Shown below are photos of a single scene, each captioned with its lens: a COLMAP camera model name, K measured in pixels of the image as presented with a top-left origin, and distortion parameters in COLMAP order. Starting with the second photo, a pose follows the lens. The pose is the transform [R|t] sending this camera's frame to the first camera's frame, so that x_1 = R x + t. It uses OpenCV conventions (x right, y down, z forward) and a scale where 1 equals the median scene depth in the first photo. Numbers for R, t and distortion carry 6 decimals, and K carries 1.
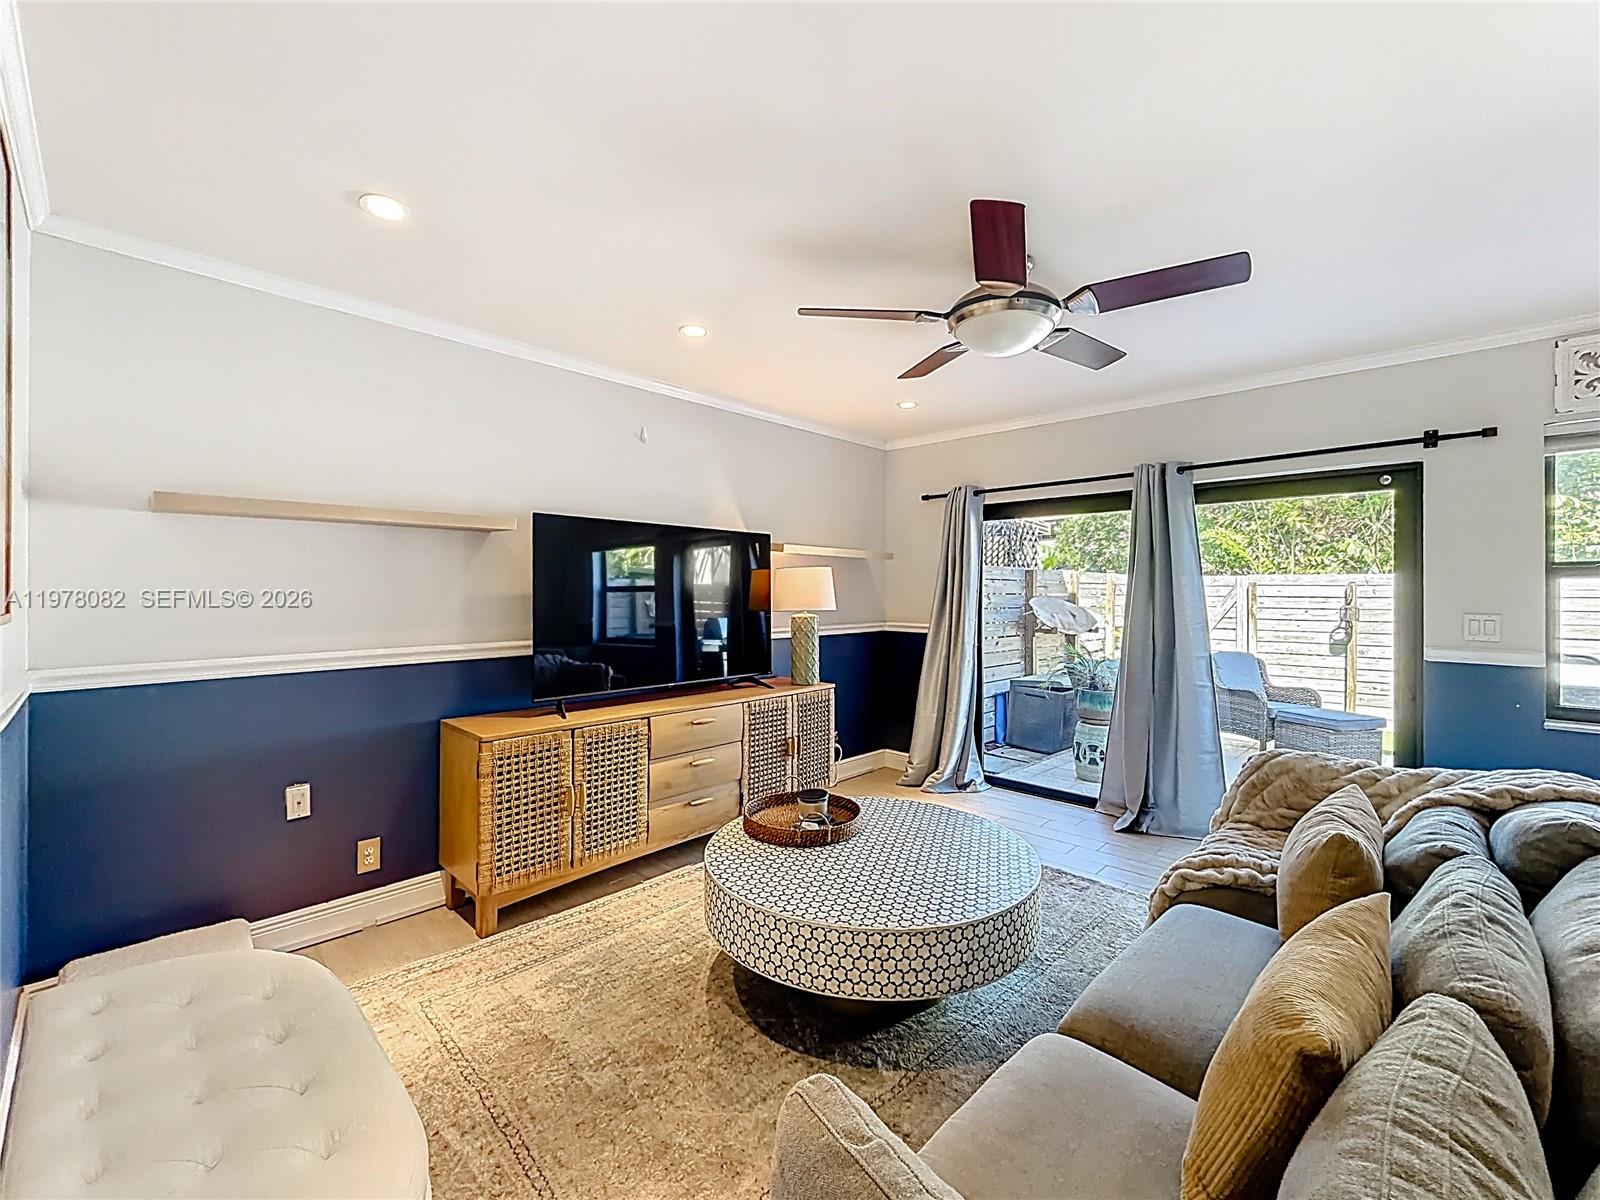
lens RADIAL K [[667.7, 0, 798.8], [0, 667.7, 591.1], [0, 0, 1]] dist [0.002625, -0.000413]
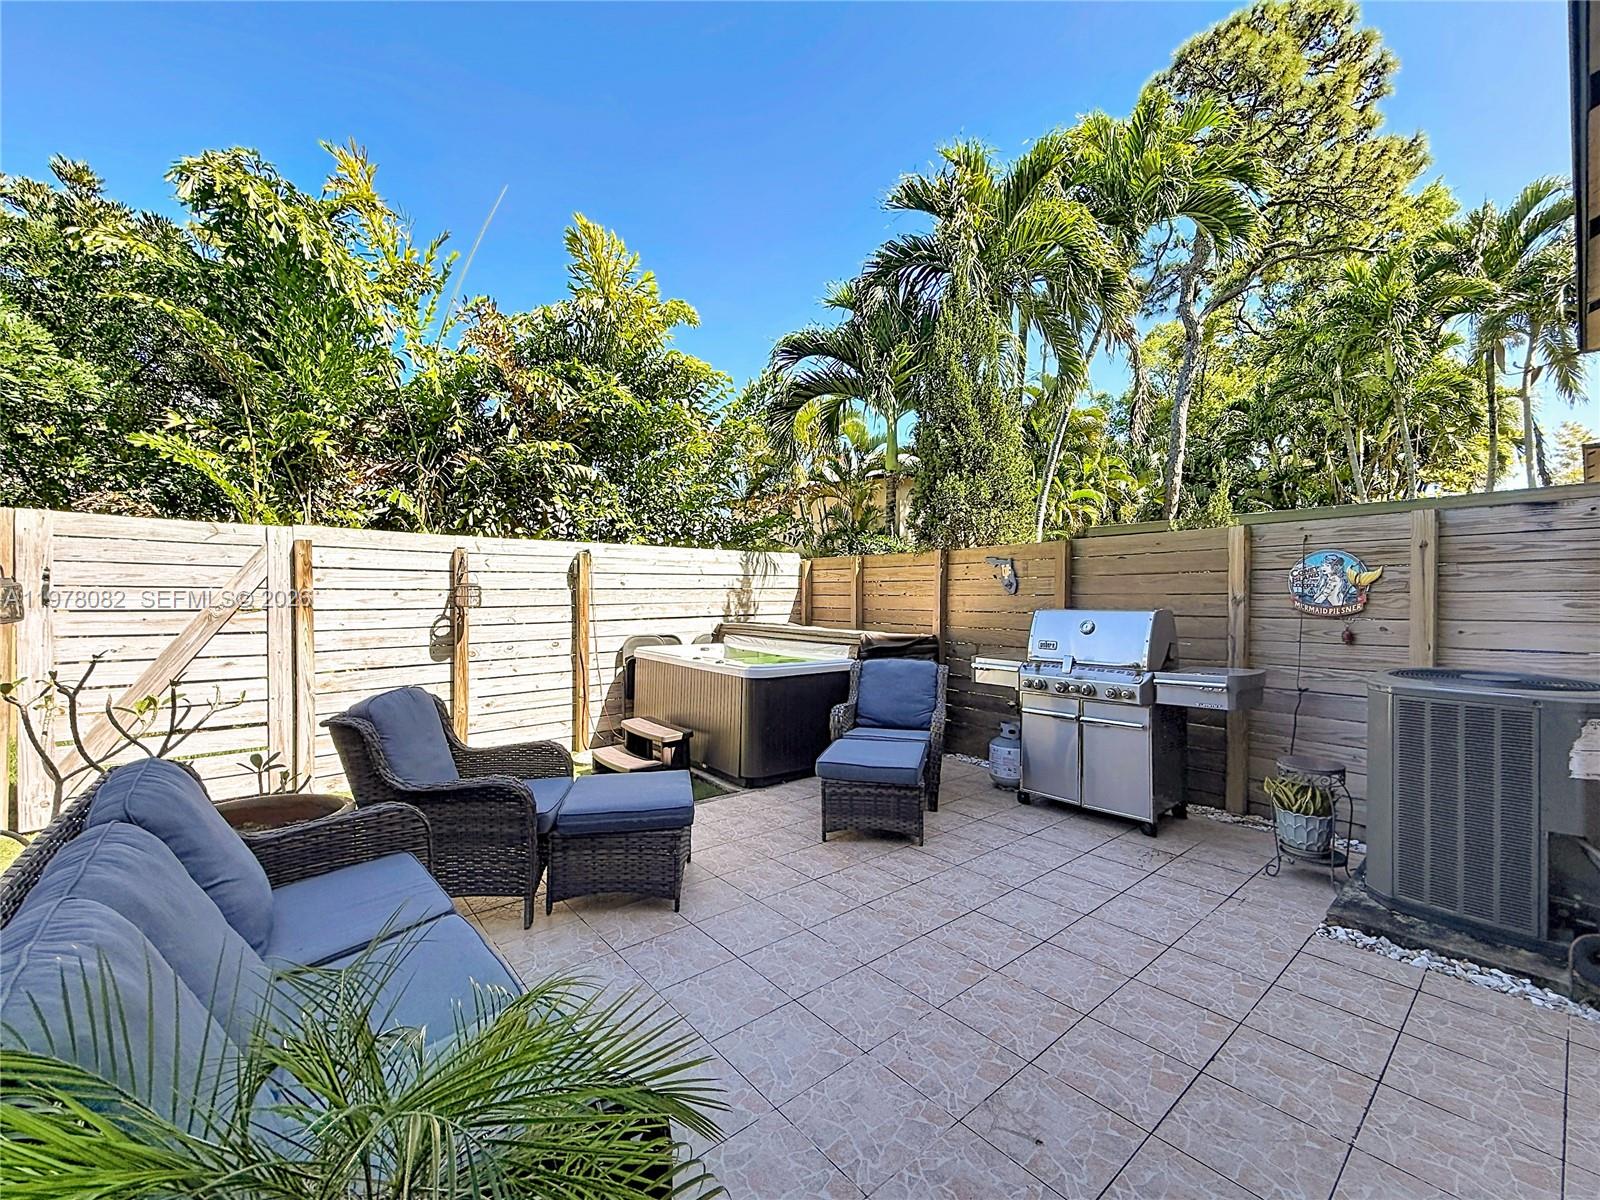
lens RADIAL K [[653.2, 0, 807.1], [0, 653.2, 587.9], [0, 0, 1]] dist [0.005337, -0.001135]
pose [[0.094811, -0.006788, 0.995472, 0.567393], [-0.011833, 0.999898, 0.007945, 0.042509], [-0.995425, -0.012532, 0.094721, 1.522795]]
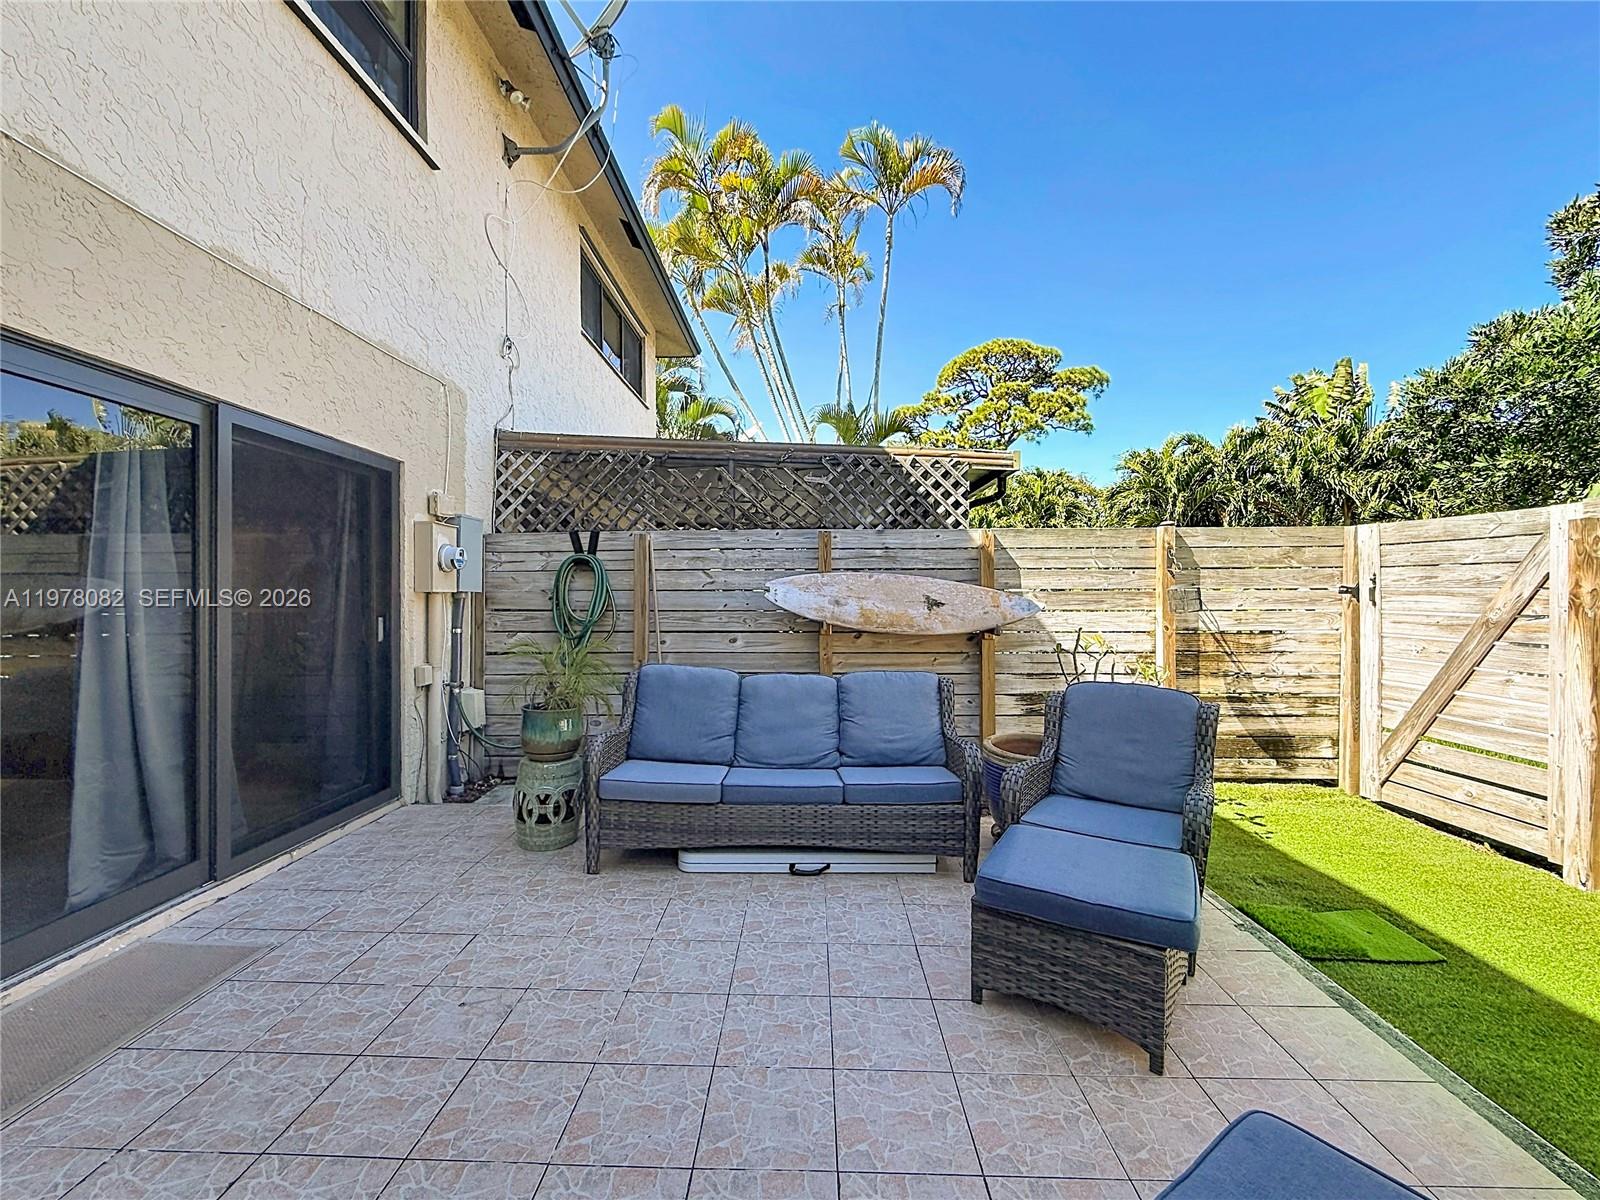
lens RADIAL K [[653.2, 0, 794.1], [0, 653.2, 595.4], [0, 0, 1]] dist [0.005337, -0.001135]
pose [[0.688053, -0.008615, -0.725609, 1.746873], [0.009436, 0.999951, -0.002924, 0.069488], [0.725599, -0.004835, 0.688101, 1.191990]]
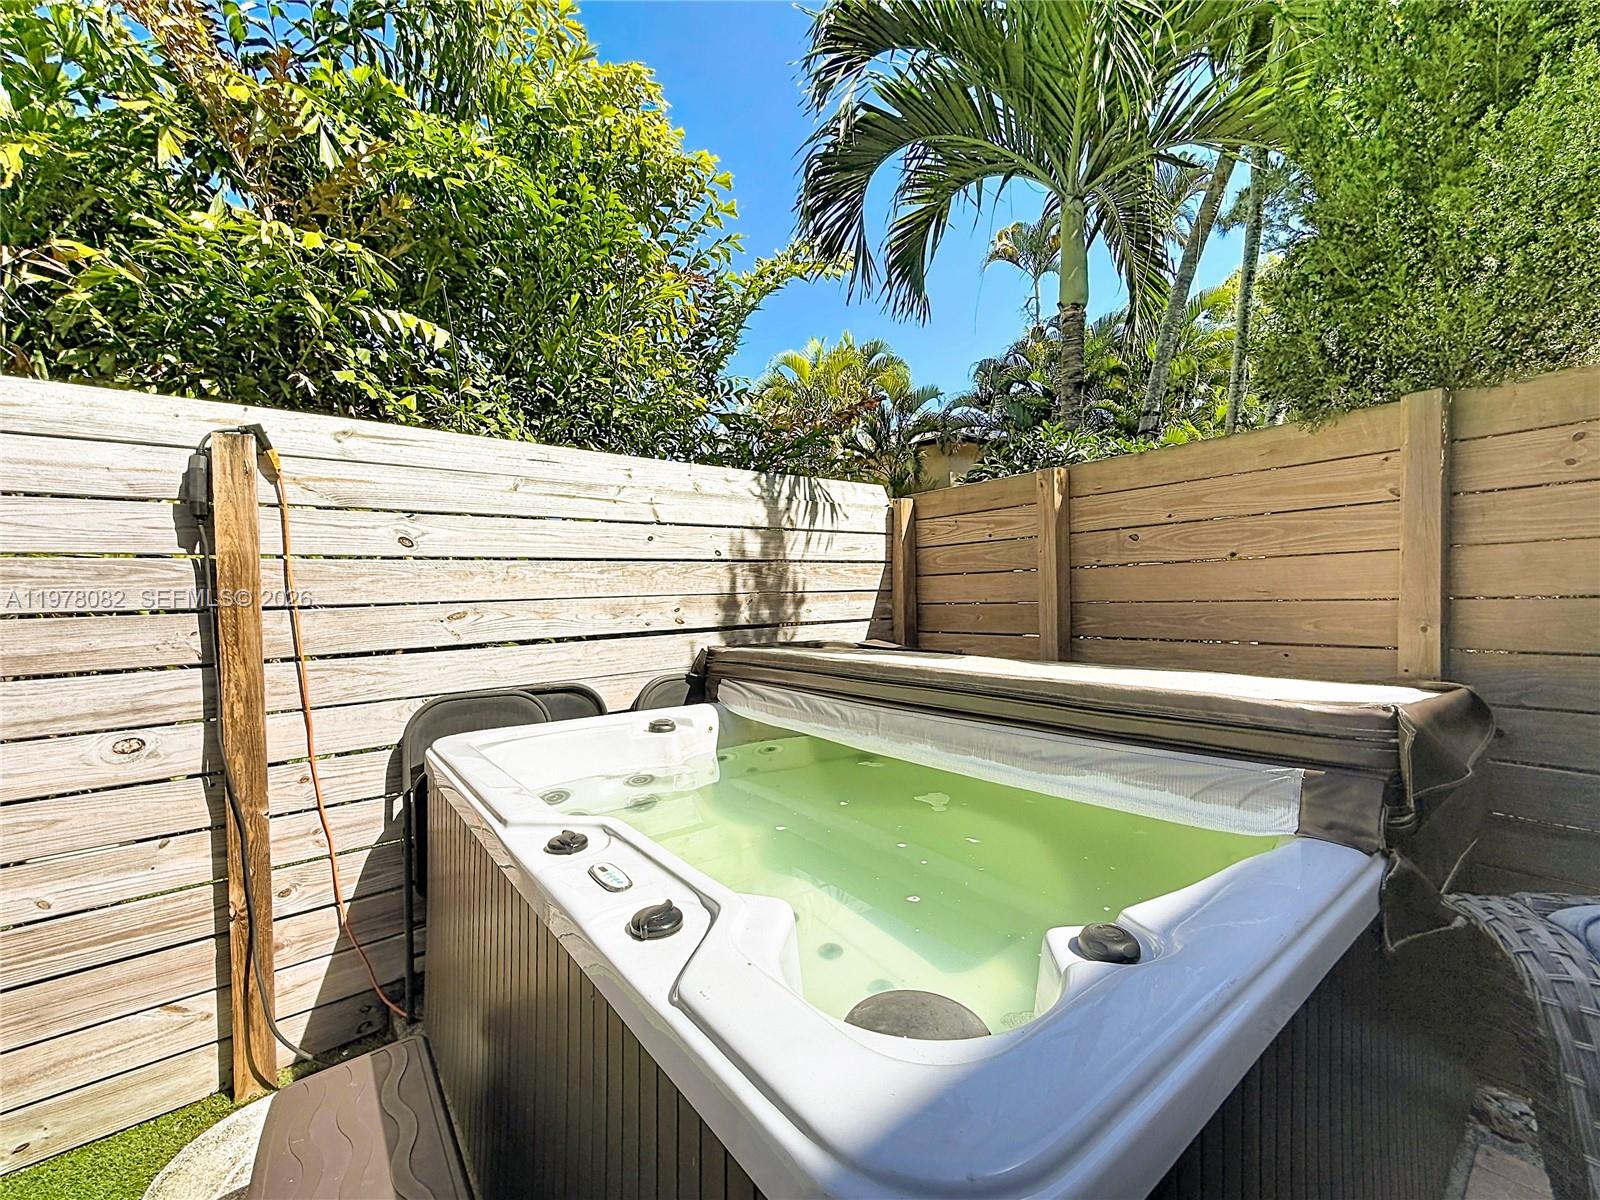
lens RADIAL K [[653.2, 0, 811.2], [0, 653.2, 606.1], [0, 0, 1]] dist [0.005337, -0.001135]
pose [[0.109410, -0.032360, 0.993470, 1.800753], [0.012941, 0.999432, 0.031129, 0.098081], [-0.993912, 0.009450, 0.109767, 1.772776]]
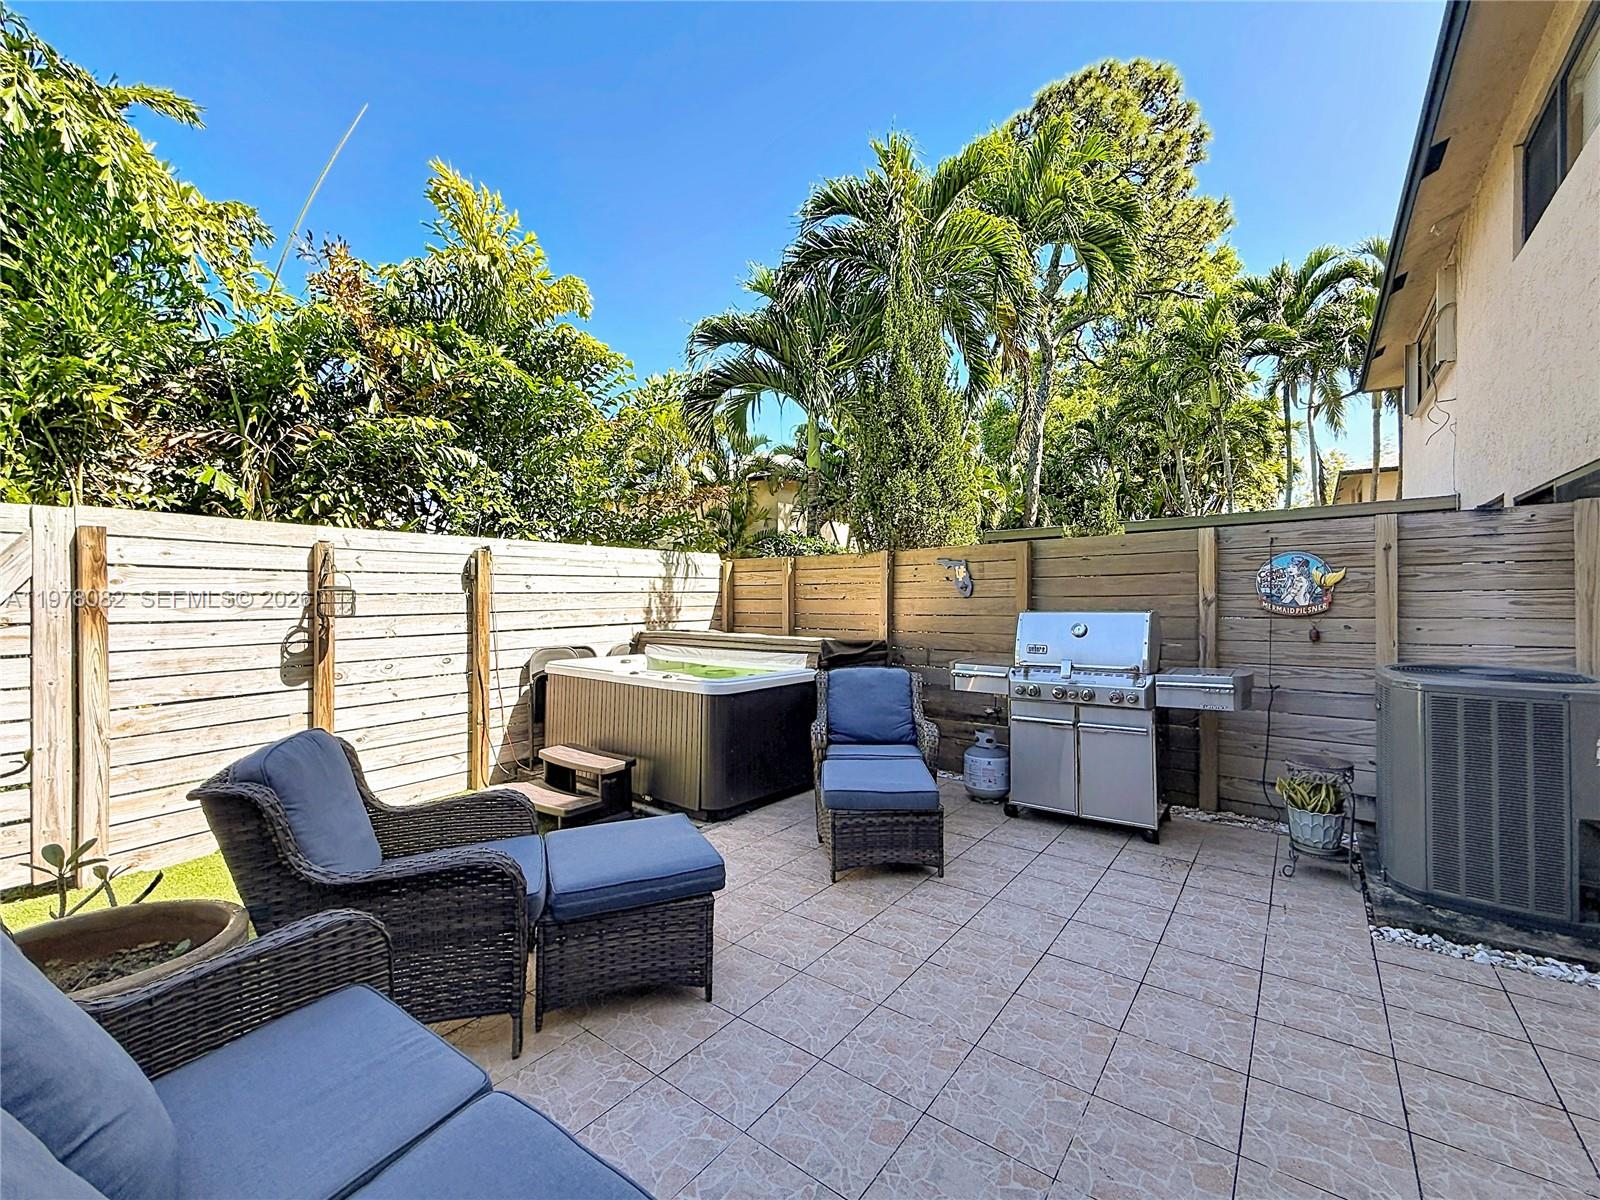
lens RADIAL K [[653.2, 0, 802.7], [0, 653.2, 586.0], [0, 0, 1]] dist [0.005337, -0.001135]
pose [[-0.122394, 0.002717, 0.992478, 0.716519], [-0.009383, 0.999948, -0.003894, 0.049143], [-0.992437, -0.009789, -0.122363, 1.756976]]
